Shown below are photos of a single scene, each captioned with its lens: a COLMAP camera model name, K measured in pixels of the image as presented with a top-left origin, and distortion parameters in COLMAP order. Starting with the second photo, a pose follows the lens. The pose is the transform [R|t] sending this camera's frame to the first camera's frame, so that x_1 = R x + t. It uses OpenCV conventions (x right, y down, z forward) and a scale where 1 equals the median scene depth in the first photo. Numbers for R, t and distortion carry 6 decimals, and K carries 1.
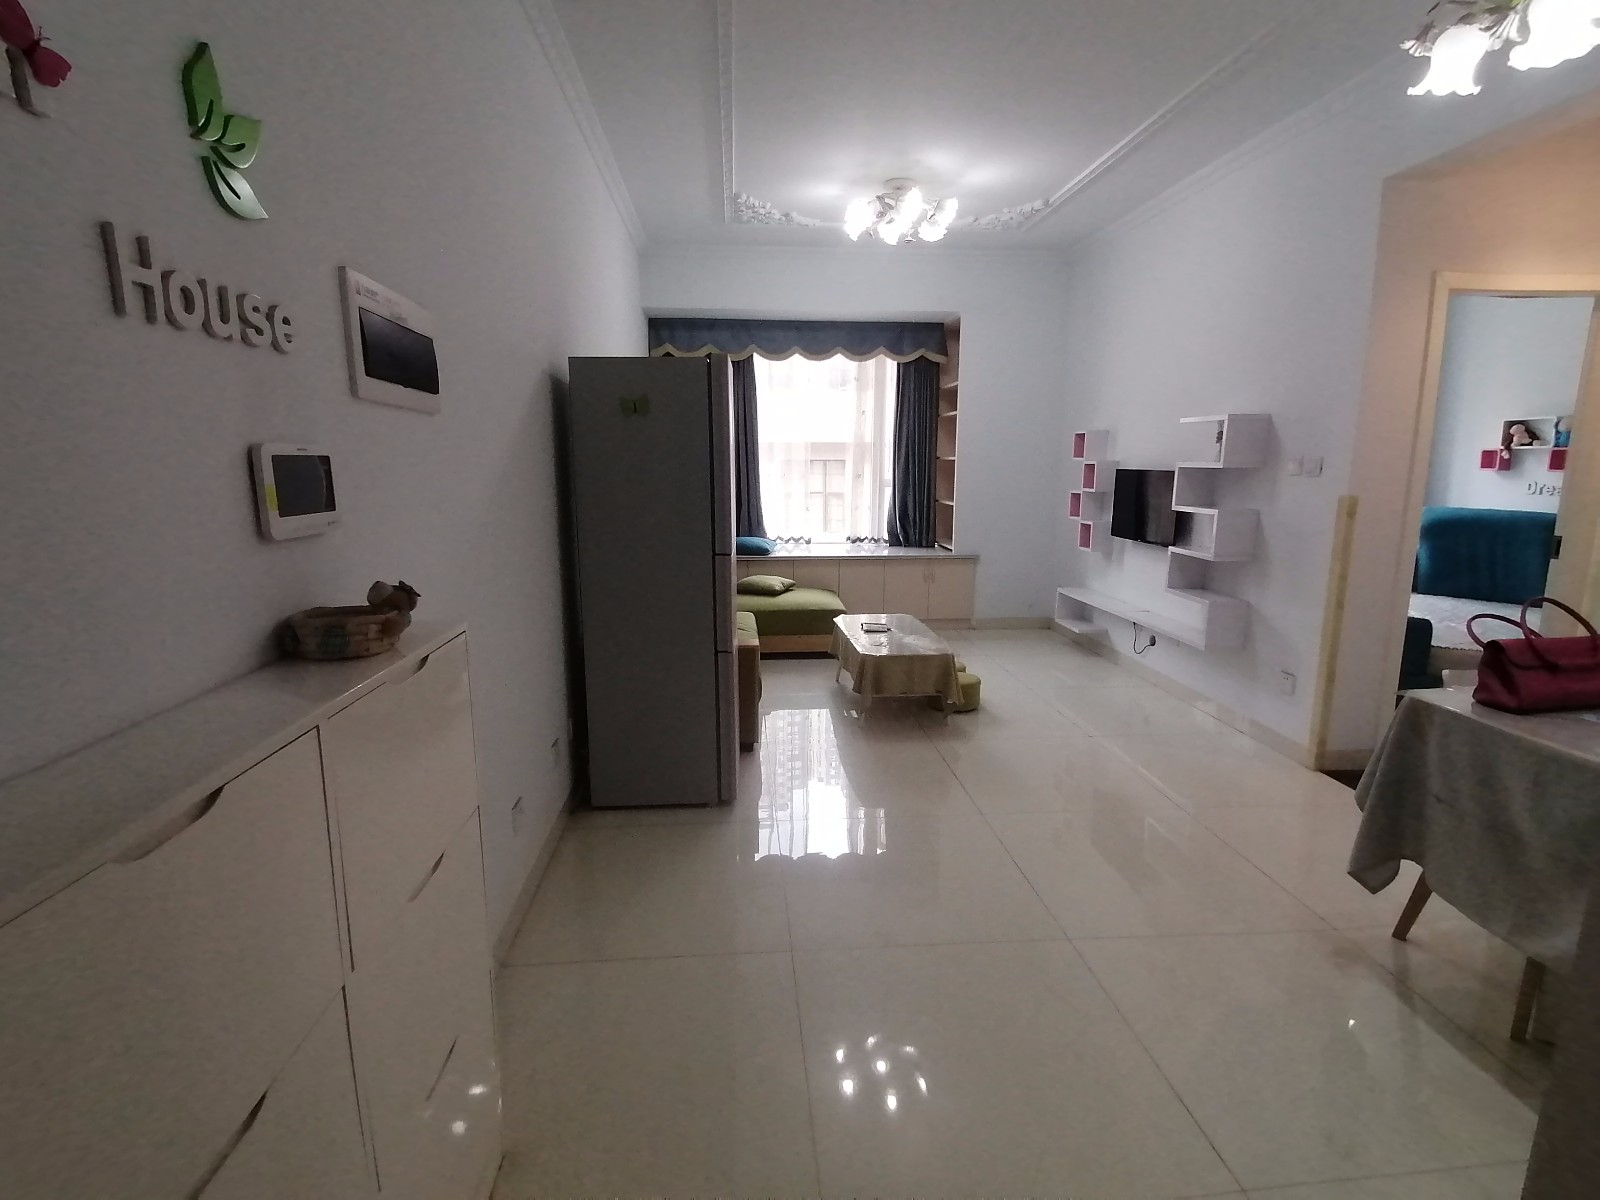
lens RADIAL K [[785.7, 0, 791.8], [0, 785.7, 597.1], [0, 0, 1]] dist [0.010840, -0.004044]
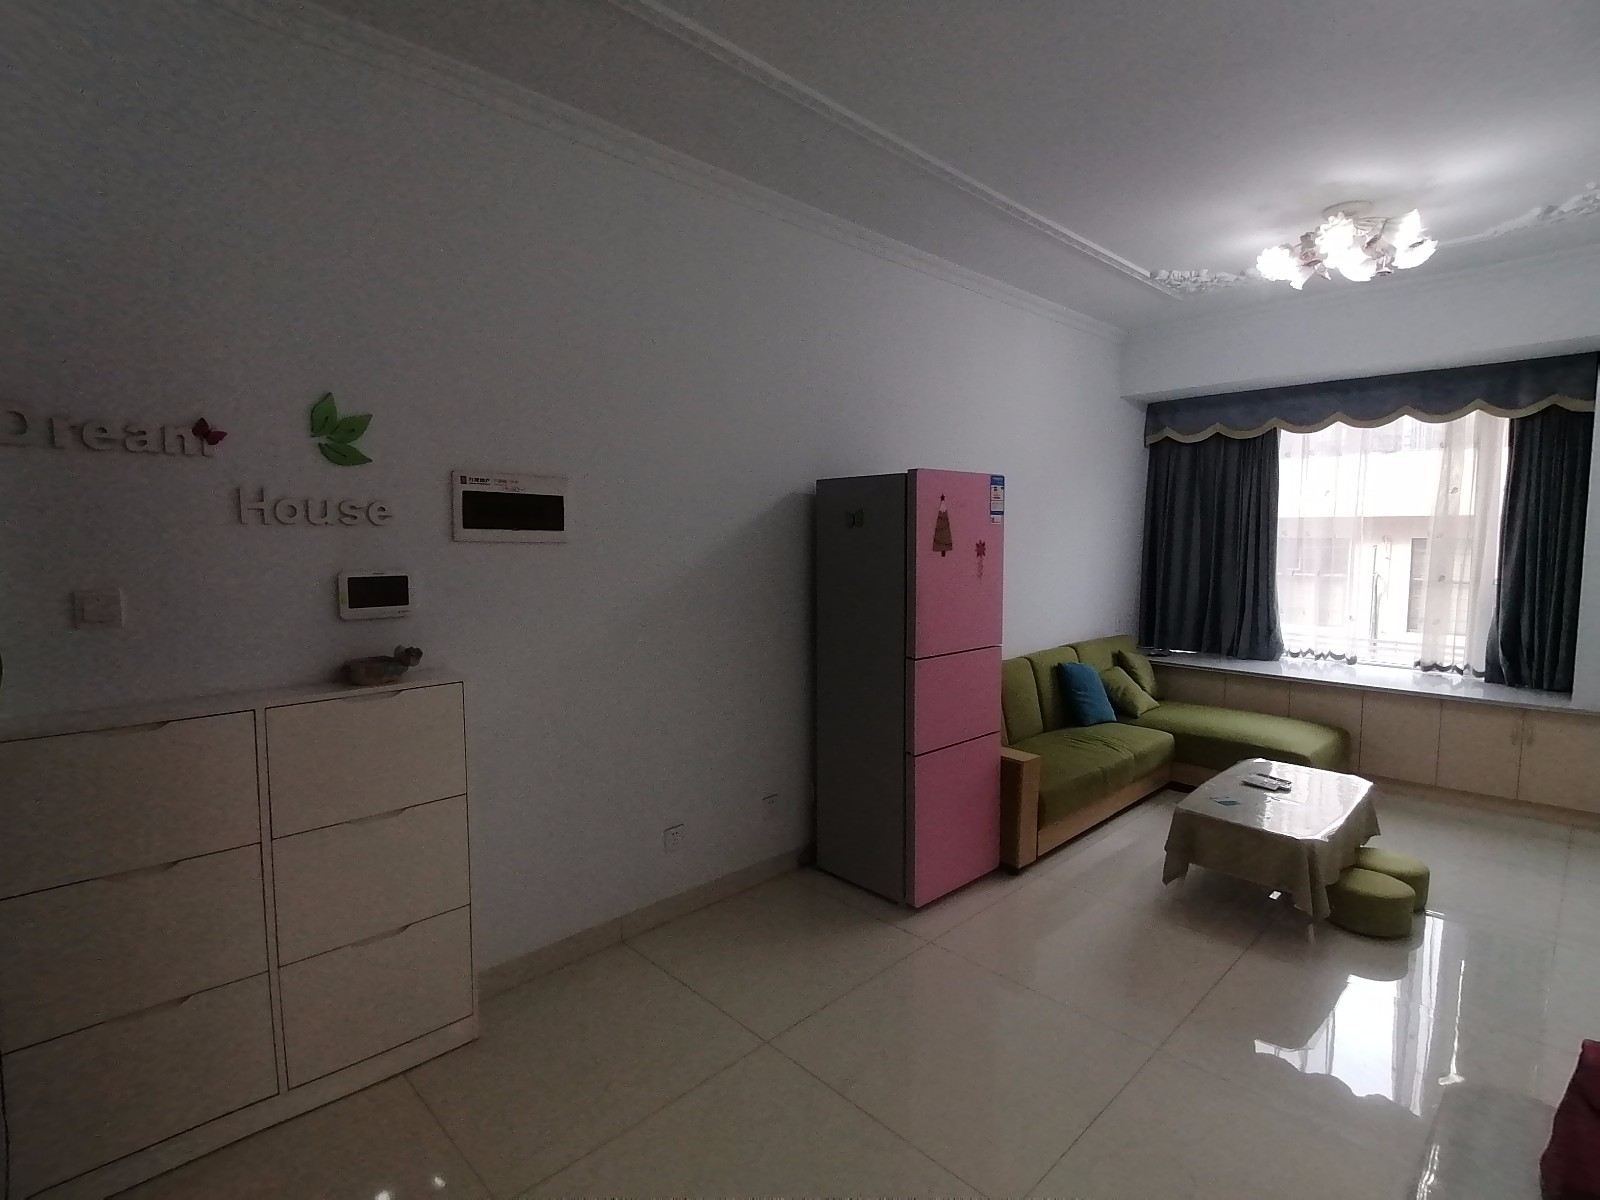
lens RADIAL K [[785.7, 0, 786.0], [0, 785.7, 597.6], [0, 0, 1]] dist [0.010840, -0.004044]
pose [[0.638074, 0.061445, -0.767520, 0.275437], [-0.133590, 0.990528, -0.031761, -0.036678], [0.758298, 0.122799, 0.640238, 0.096680]]
